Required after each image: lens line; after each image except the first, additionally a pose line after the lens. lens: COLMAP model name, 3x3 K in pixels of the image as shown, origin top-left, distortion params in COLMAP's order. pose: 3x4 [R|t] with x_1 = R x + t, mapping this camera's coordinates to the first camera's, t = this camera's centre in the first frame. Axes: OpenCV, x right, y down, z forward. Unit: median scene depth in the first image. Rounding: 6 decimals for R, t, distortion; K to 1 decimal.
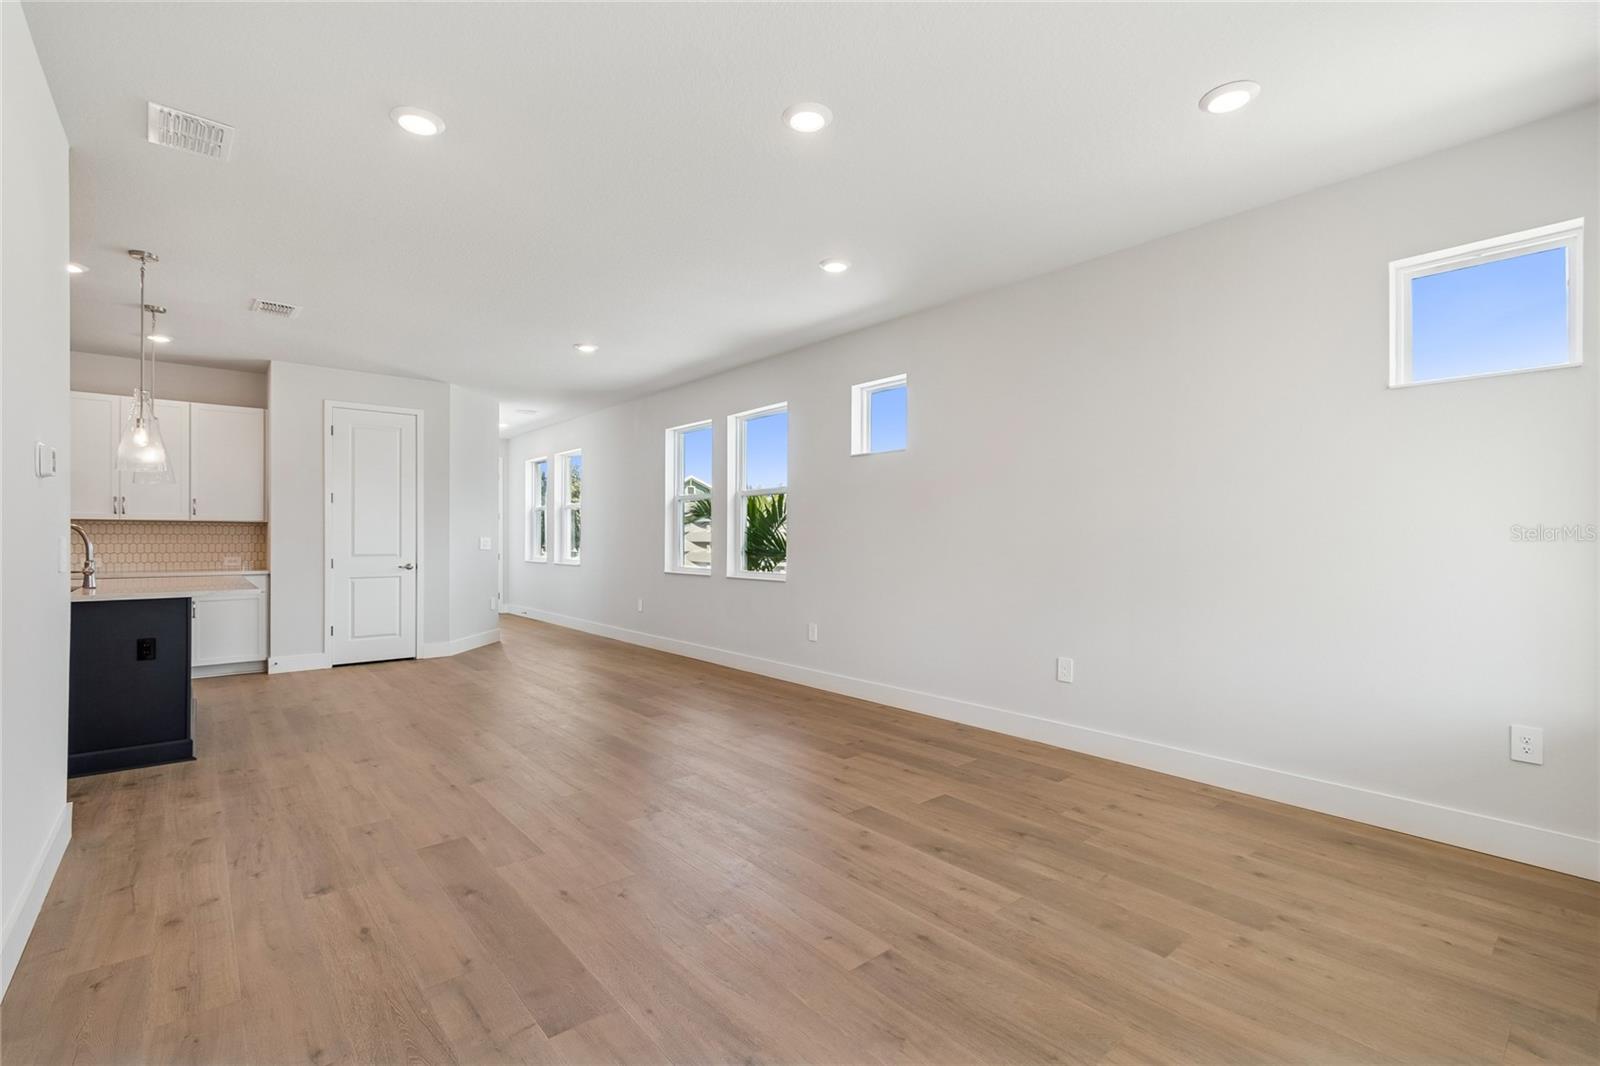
lens RADIAL K [[713.9, 0, 803.3], [0, 713.9, 526.9], [0, 0, 1]] dist [-0.000233, -0.001206]
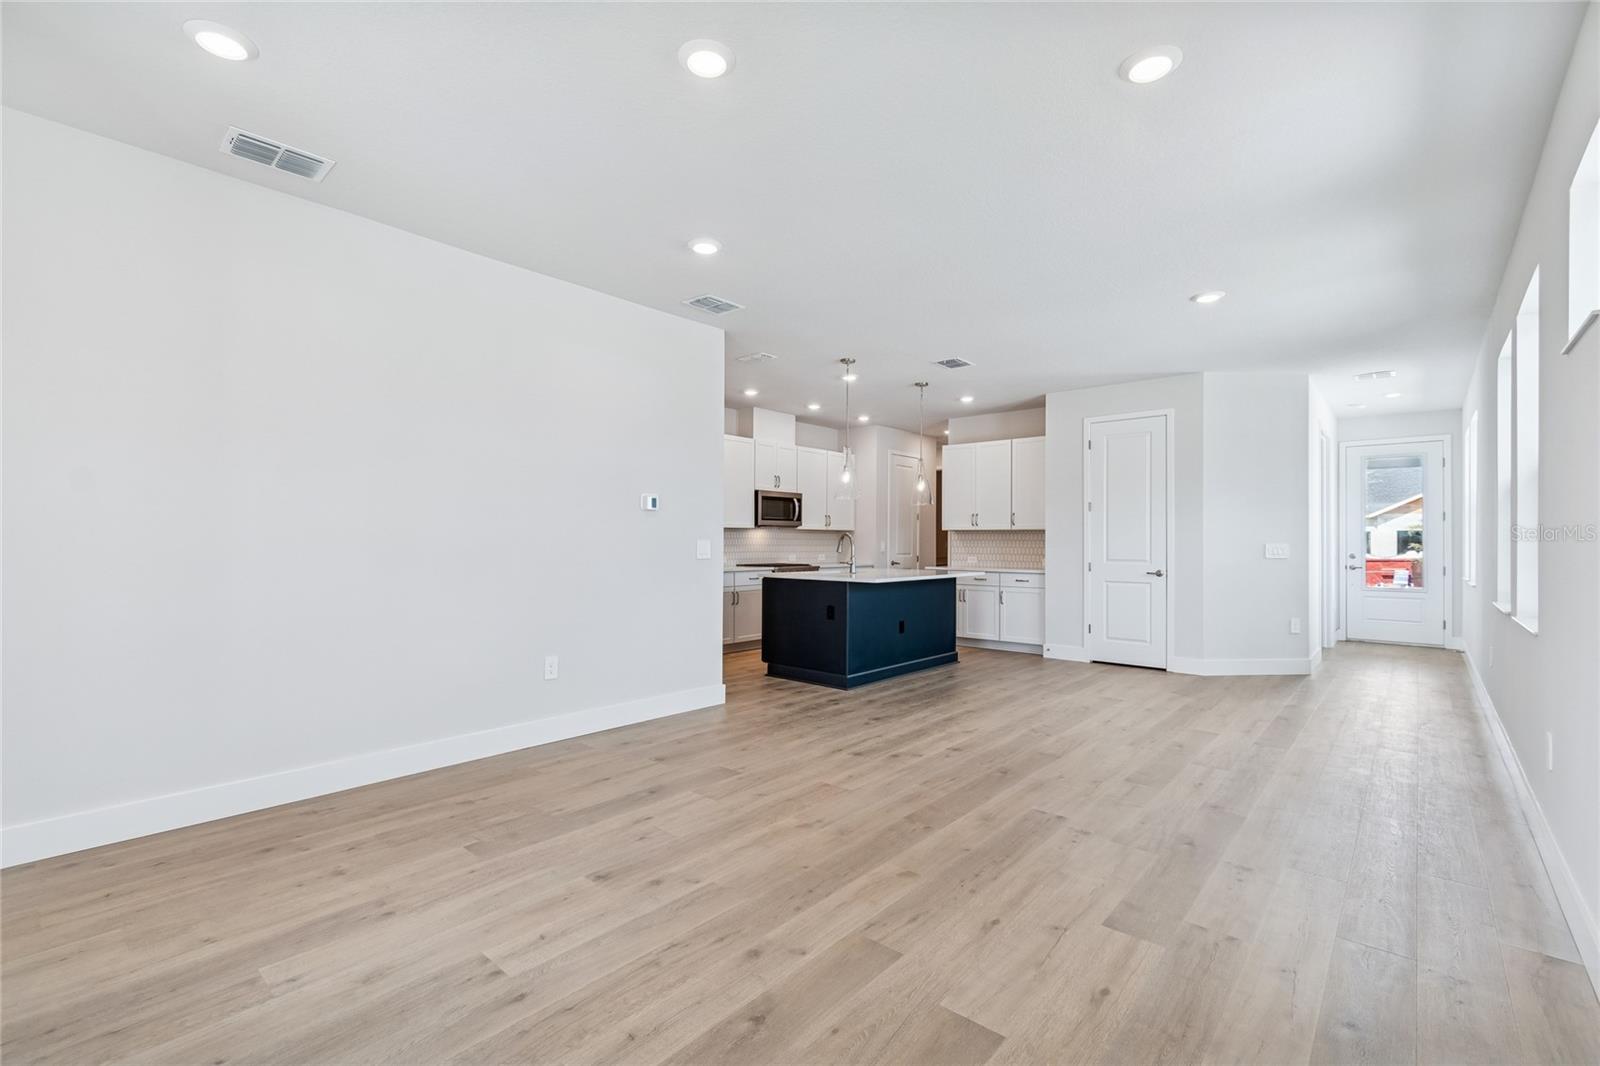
lens RADIAL K [[713.9, 0, 791.7], [0, 713.9, 538.0], [0, 0, 1]] dist [-0.000233, -0.001206]
pose [[0.140001, -0.005002, -0.990139, 0.402797], [0.006975, 0.999967, -0.004065, 0.009484], [0.990127, -0.006337, 0.140031, 0.454283]]
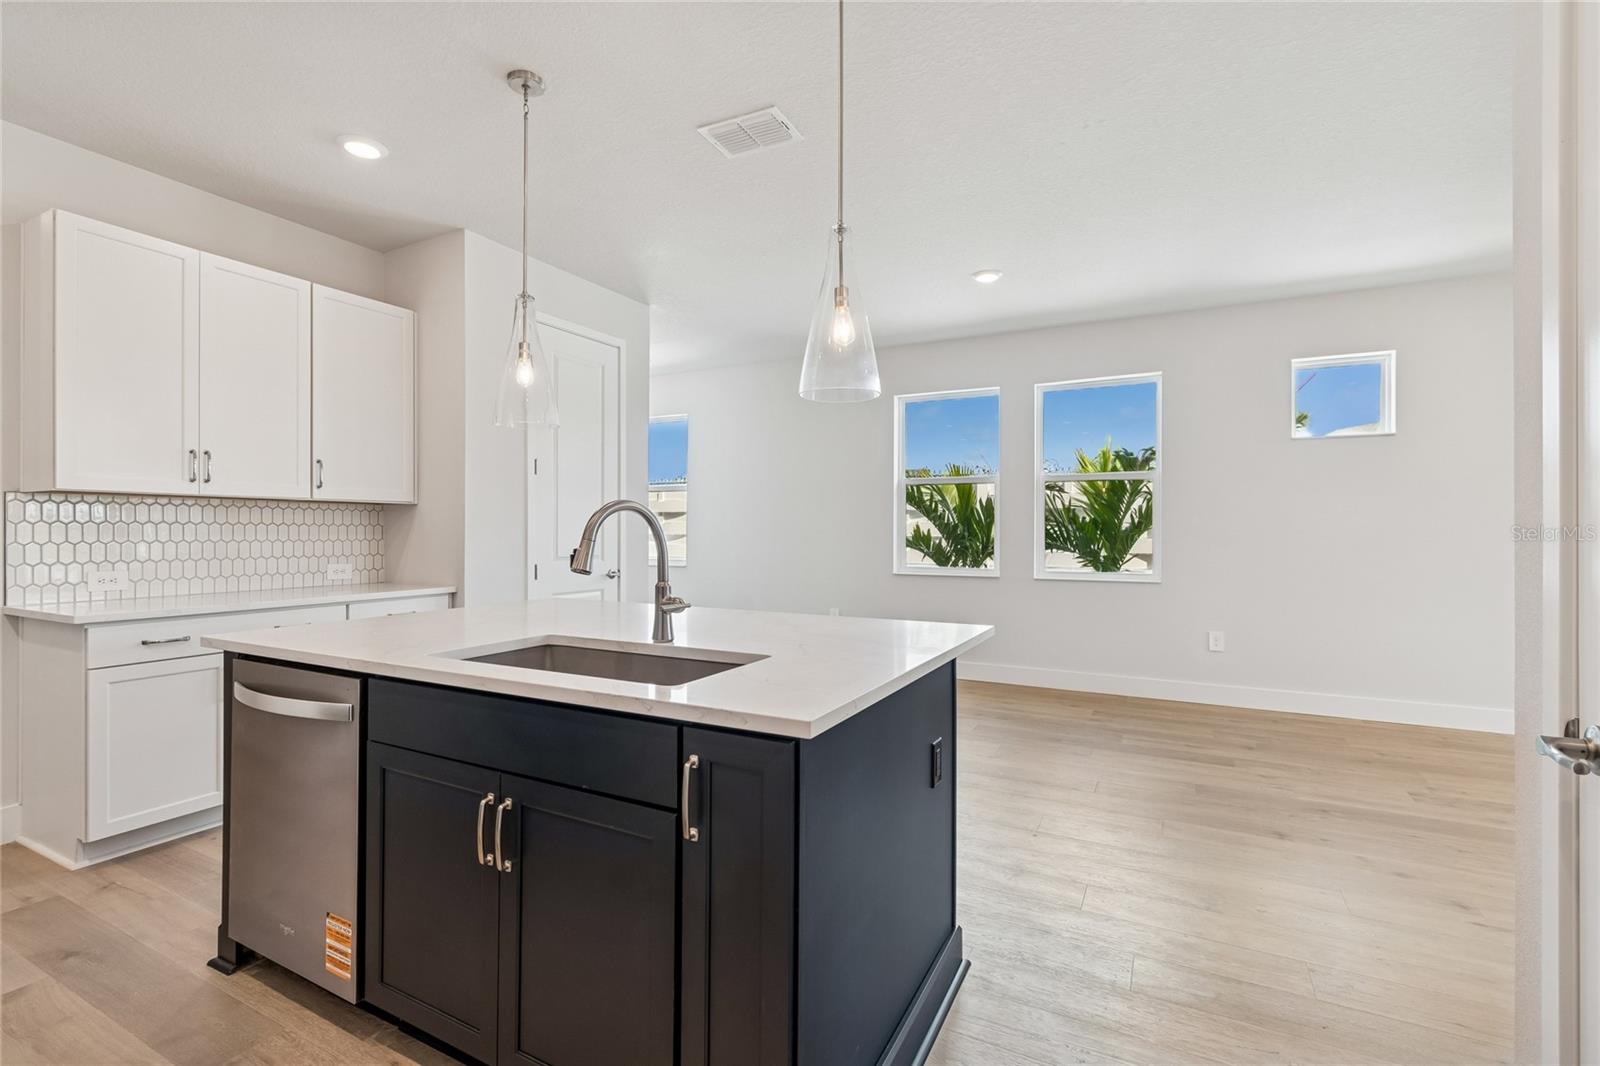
lens RADIAL K [[713.9, 0, 795.0], [0, 713.9, 537.1], [0, 0, 1]] dist [-0.000233, -0.001206]
pose [[0.932444, -0.002004, 0.361310, -0.769890], [-0.006390, 0.999737, 0.022037, 0.006299], [-0.361259, -0.022857, 0.932185, 0.383415]]
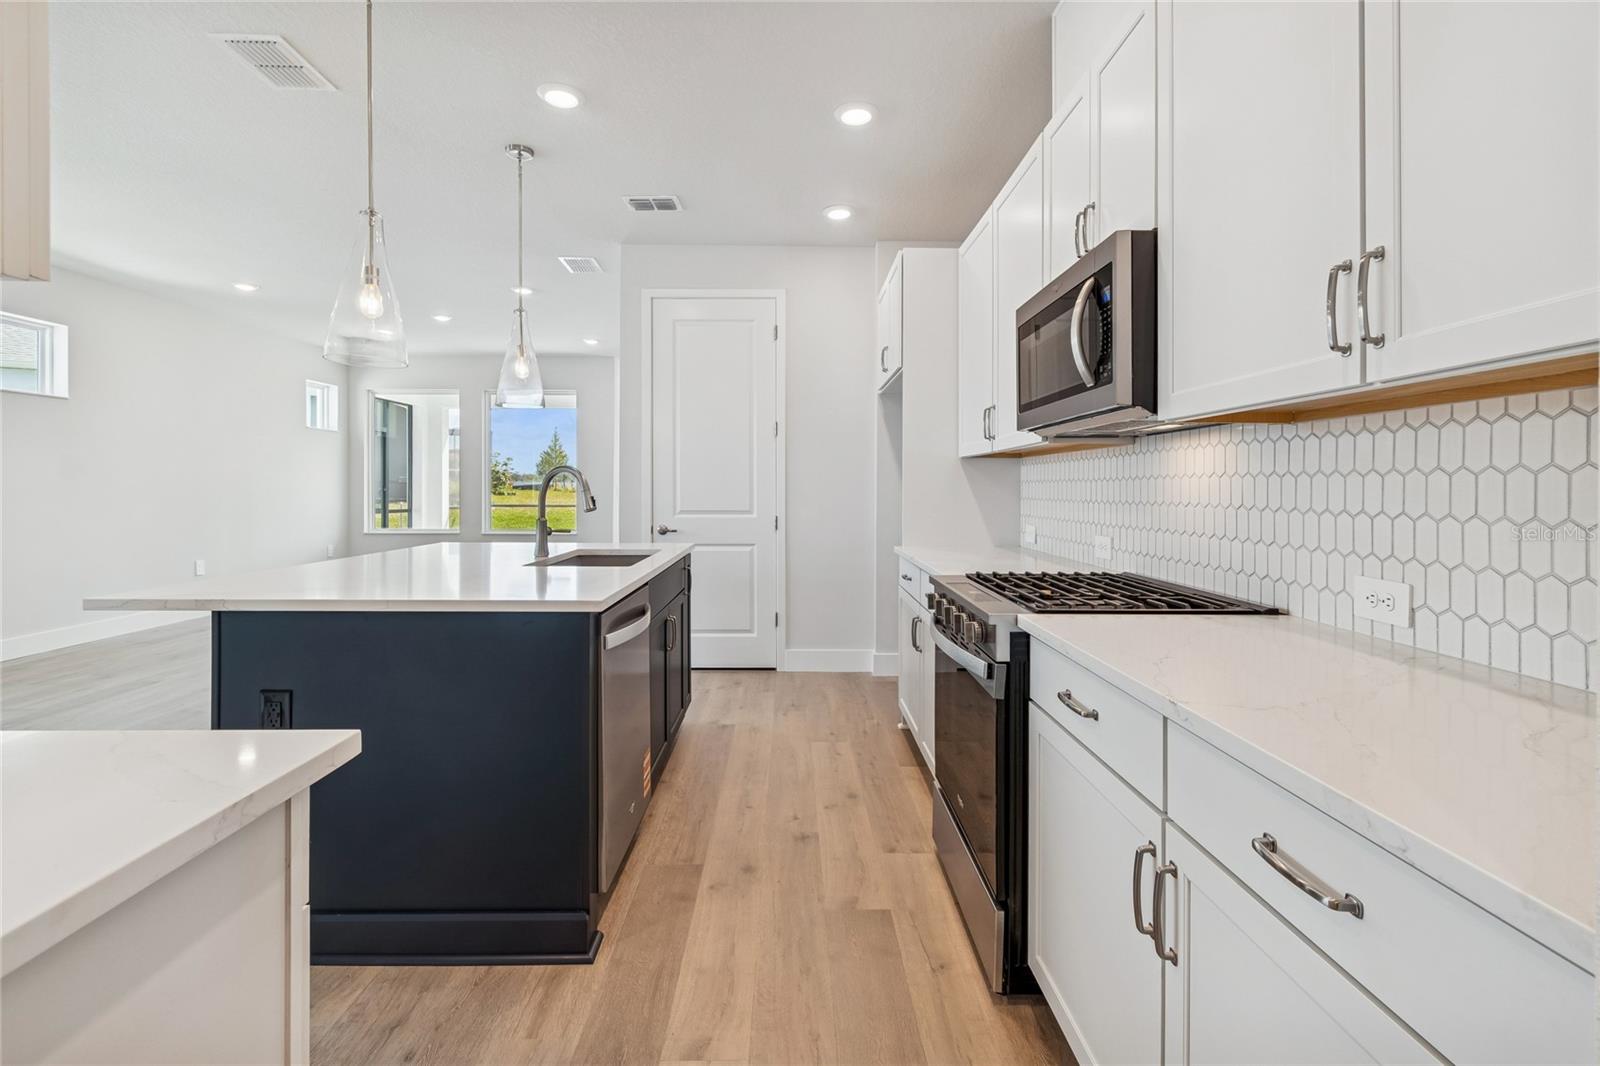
lens RADIAL K [[713.9, 0, 802.2], [0, 713.9, 509.2], [0, 0, 1]] dist [-0.000233, -0.001206]
pose [[-0.770666, -0.023824, 0.636794, -1.174270], [-0.014646, 0.999699, 0.019676, 0.015831], [-0.637071, 0.005837, -0.770783, 0.981790]]
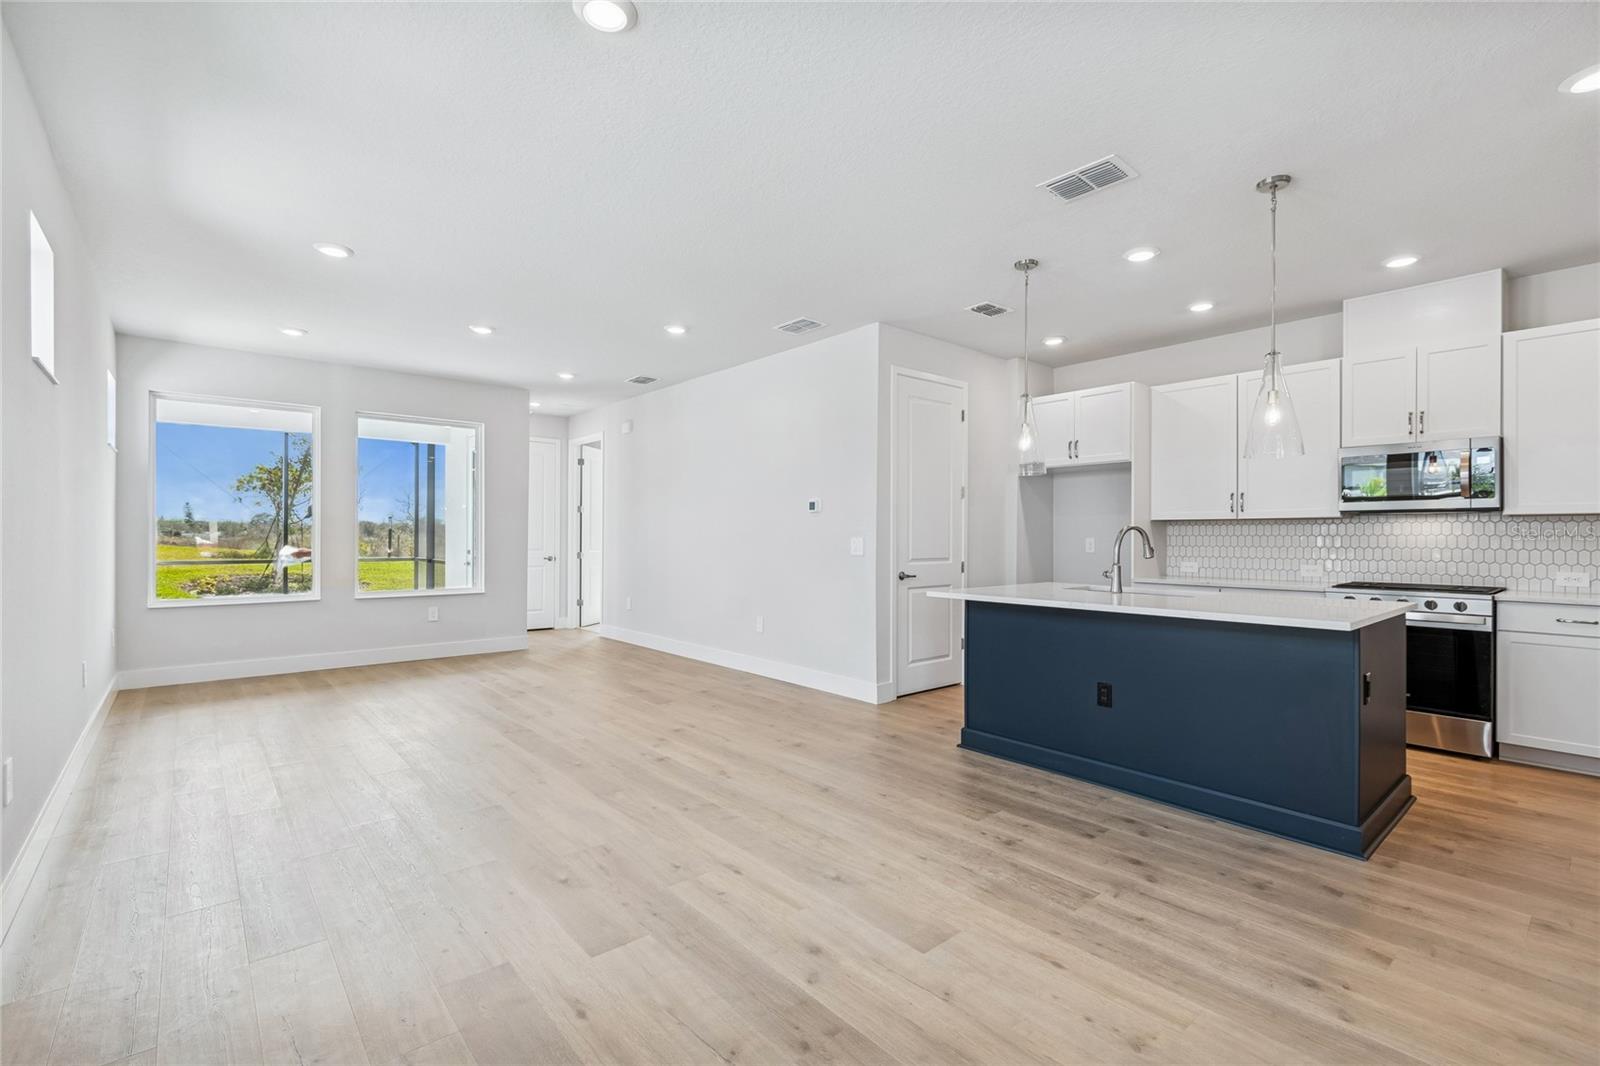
lens RADIAL K [[713.9, 0, 790.9], [0, 713.9, 540.1], [0, 0, 1]] dist [-0.000233, -0.001206]
pose [[-0.999975, -0.005546, 0.004469, -0.404999], [-0.005582, 0.999952, -0.008027, 0.019123], [-0.004425, -0.008051, -0.999958, 1.383093]]
